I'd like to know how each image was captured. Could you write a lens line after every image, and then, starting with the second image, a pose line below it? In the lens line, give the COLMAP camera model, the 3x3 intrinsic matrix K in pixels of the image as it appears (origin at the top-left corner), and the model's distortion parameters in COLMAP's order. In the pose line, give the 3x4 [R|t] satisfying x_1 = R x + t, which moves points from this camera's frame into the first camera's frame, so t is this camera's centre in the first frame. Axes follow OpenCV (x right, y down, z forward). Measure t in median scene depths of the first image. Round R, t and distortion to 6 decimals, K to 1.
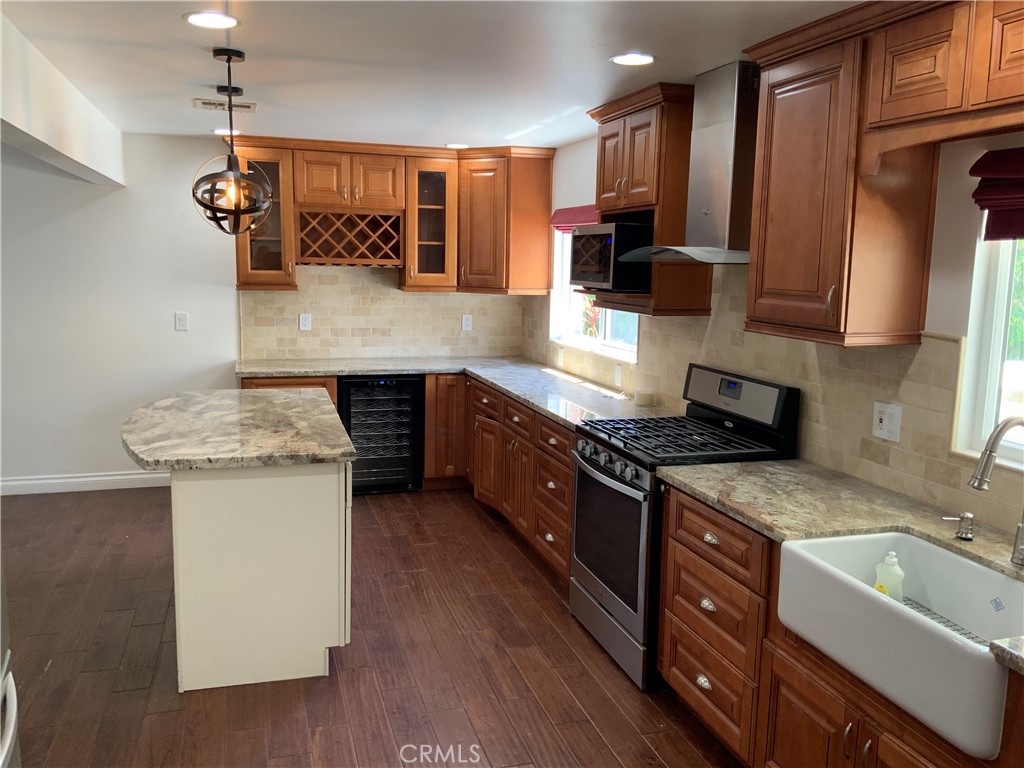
lens RADIAL K [[851.9, 0, 512.0], [0, 851.9, 384.0], [0, 0, 1]] dist [0.113843, -0.218007]
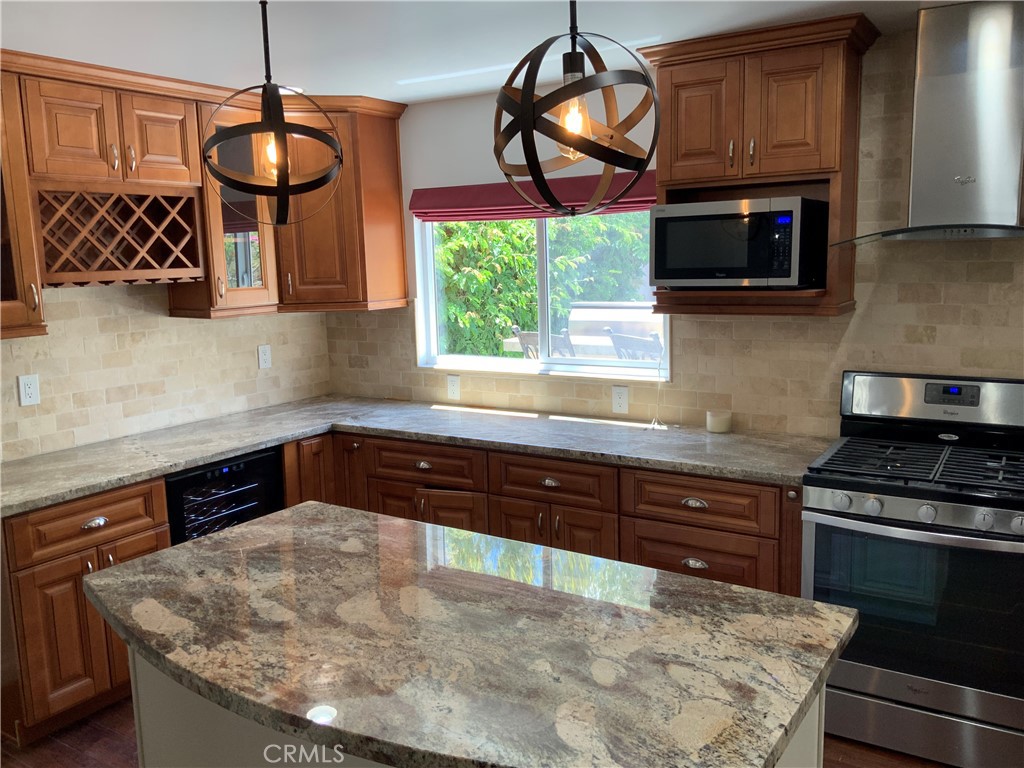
lens RADIAL K [[851.9, 0, 512.0], [0, 851.9, 384.0], [0, 0, 1]] dist [0.113843, -0.218007]
pose [[0.761697, -0.137739, 0.633124, -0.367565], [0.135304, 0.989414, 0.052471, -0.065321], [-0.633648, 0.045697, 0.772270, 0.383601]]
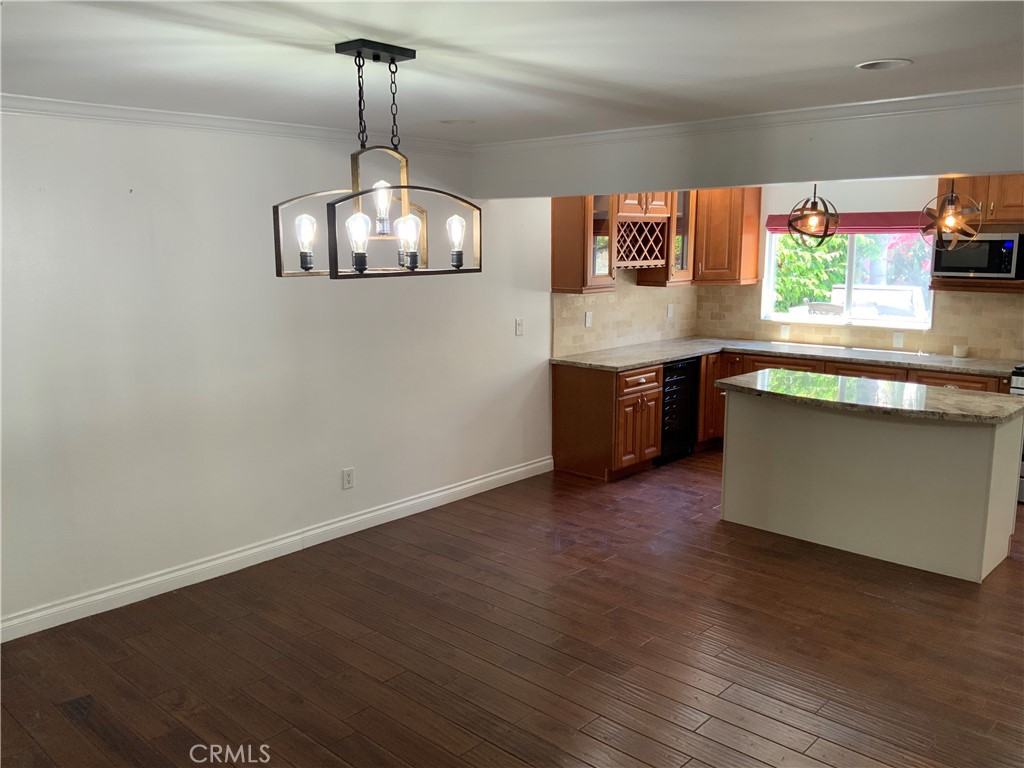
lens RADIAL K [[851.9, 0, 512.0], [0, 851.9, 384.0], [0, 0, 1]] dist [0.113843, -0.218007]
pose [[0.861761, -0.106433, 0.496025, -0.914269], [0.093723, 0.994315, 0.050525, -0.055942], [-0.498583, 0.002948, 0.866837, 0.092696]]
